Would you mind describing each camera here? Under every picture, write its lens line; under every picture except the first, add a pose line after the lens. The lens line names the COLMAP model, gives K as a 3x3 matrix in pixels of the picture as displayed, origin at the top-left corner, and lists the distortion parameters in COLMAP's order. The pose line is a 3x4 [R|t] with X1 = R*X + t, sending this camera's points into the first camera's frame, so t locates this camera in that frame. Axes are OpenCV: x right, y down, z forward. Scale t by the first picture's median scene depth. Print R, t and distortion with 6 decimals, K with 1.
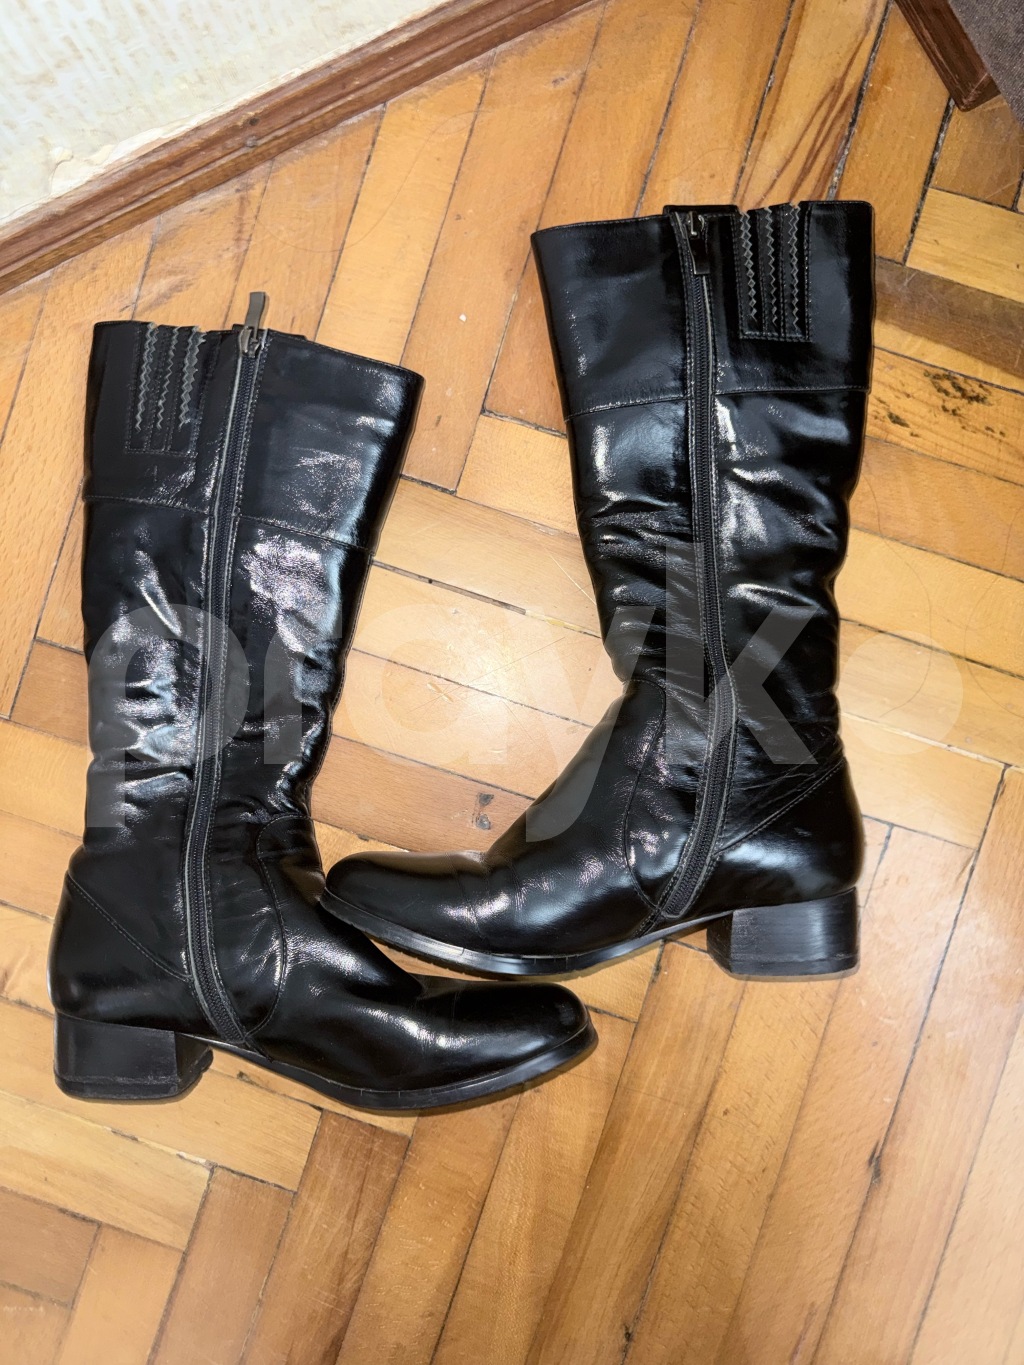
lens RADIAL K [[982.0, 0, 503.3], [0, 982.0, 677.7], [0, 0, 1]] dist [-0.001623, -0.004733]
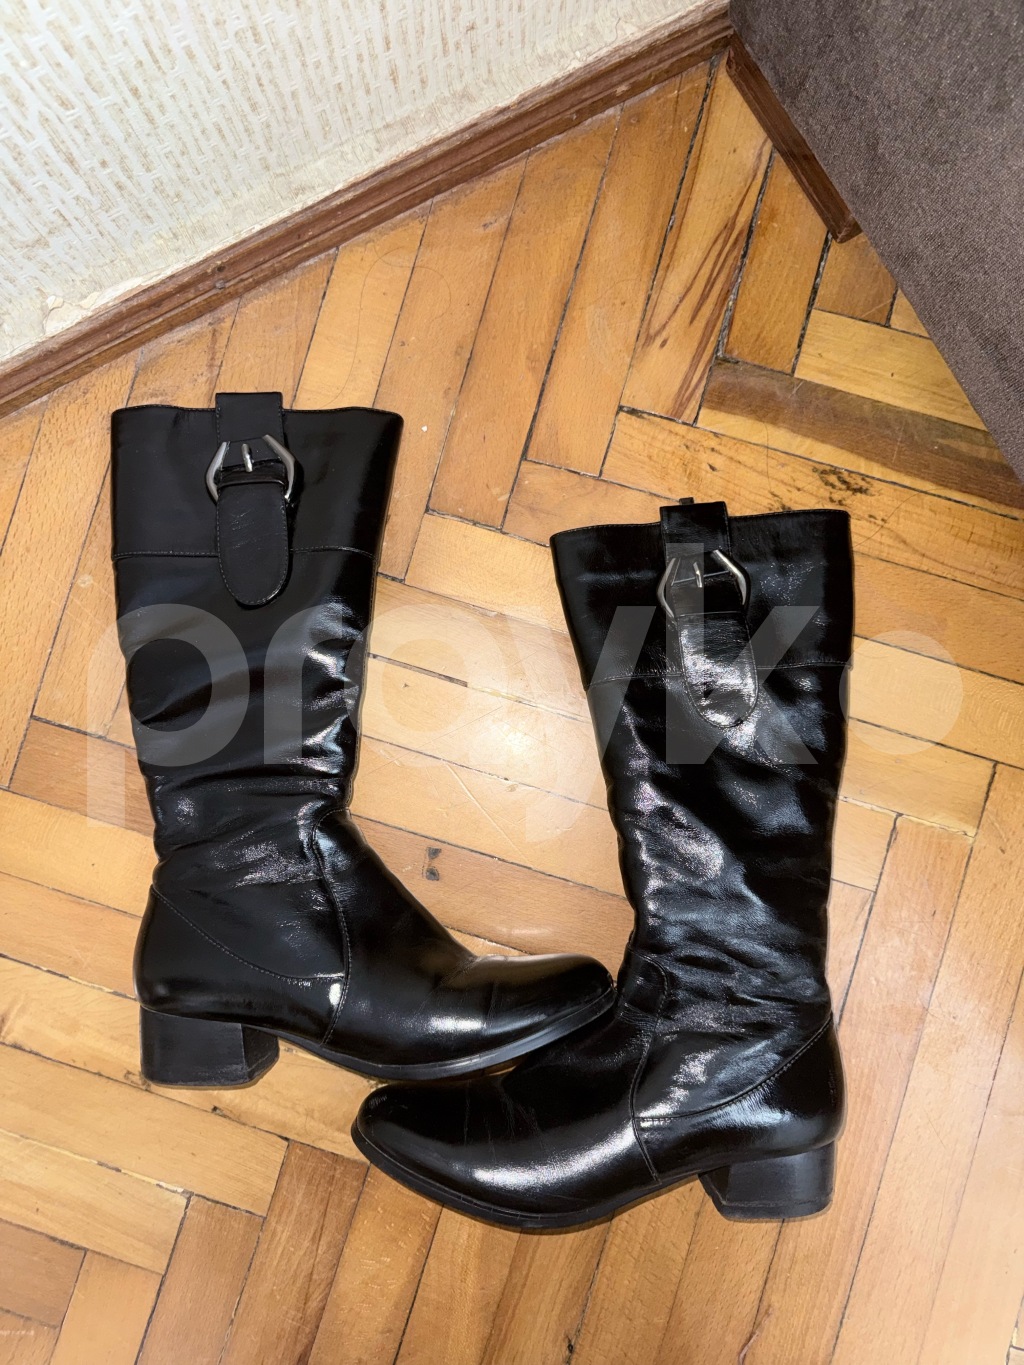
lens RADIAL K [[982.0, 0, 519.6], [0, 982.0, 689.9], [0, 0, 1]] dist [-0.001623, -0.004733]
pose [[0.999818, -0.018692, -0.003886, 0.088420], [0.018459, 0.998417, -0.053135, -0.000668], [0.004873, 0.053054, 0.998580, -0.124431]]
